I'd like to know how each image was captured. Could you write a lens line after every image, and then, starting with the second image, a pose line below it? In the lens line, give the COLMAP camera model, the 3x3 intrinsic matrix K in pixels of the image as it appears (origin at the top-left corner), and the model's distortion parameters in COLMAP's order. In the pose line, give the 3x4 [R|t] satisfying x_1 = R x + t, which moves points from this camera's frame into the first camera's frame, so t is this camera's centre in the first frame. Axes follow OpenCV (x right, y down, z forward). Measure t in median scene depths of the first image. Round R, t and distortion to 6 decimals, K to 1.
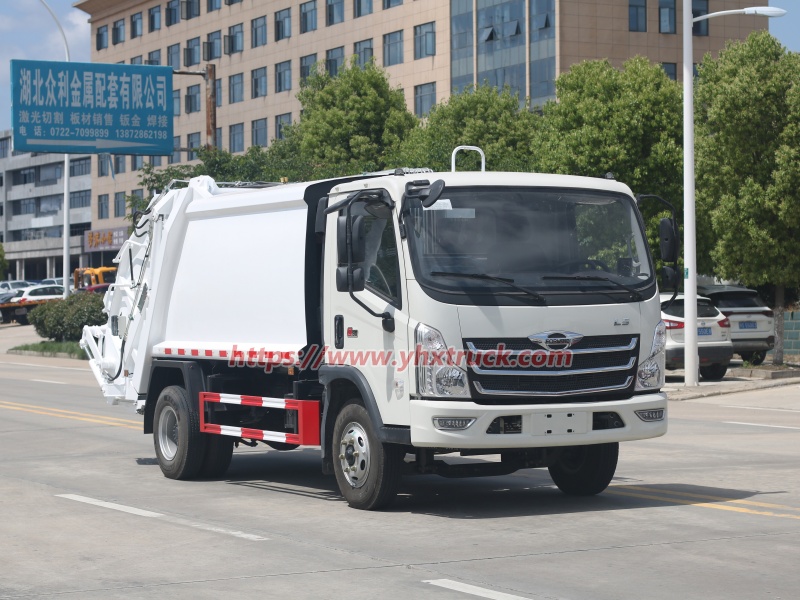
lens RADIAL K [[2094.7, 0, 400.0], [0, 2094.7, 300.0], [0, 0, 1]] dist [0.001748, 0.453229]
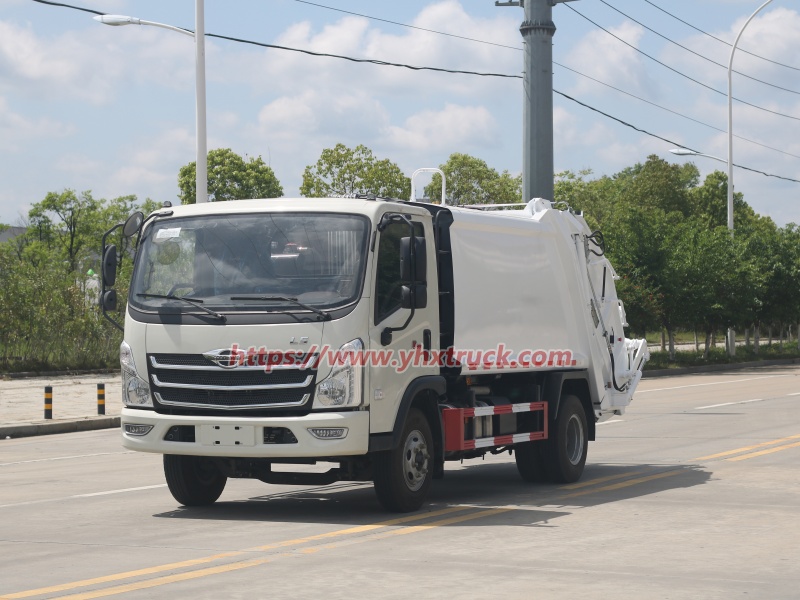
lens RADIAL K [[2094.7, 0, 400.0], [0, 2094.7, 300.0], [0, 0, 1]] dist [0.001748, 0.453229]
pose [[0.600845, 0.001318, -0.799364, 0.979532], [0.002923, 0.999988, 0.003846, -0.013706], [0.799360, -0.004648, 0.600834, 0.429056]]
